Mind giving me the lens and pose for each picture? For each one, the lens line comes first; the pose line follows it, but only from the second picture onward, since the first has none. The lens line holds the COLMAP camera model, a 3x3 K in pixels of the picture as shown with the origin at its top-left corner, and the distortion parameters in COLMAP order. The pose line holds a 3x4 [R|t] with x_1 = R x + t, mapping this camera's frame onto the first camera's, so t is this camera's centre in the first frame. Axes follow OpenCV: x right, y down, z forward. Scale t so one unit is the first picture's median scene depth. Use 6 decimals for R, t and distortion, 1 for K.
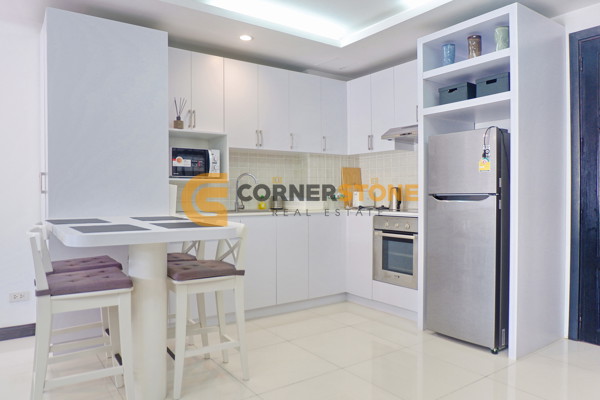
lens RADIAL K [[428.8, 0, 302.8], [0, 428.8, 198.9], [0, 0, 1]] dist [-0.023156, 0.011738]
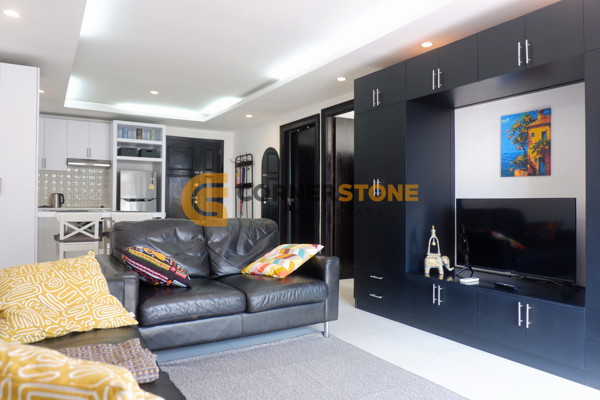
lens RADIAL K [[428.8, 0, 300.6], [0, 428.8, 198.8], [0, 0, 1]] dist [-0.023156, 0.011738]
pose [[0.067962, 0.007933, 0.997656, -1.579670], [0.004488, 0.999956, -0.008257, 0.011229], [-0.997678, 0.005039, 0.067923, -0.002786]]
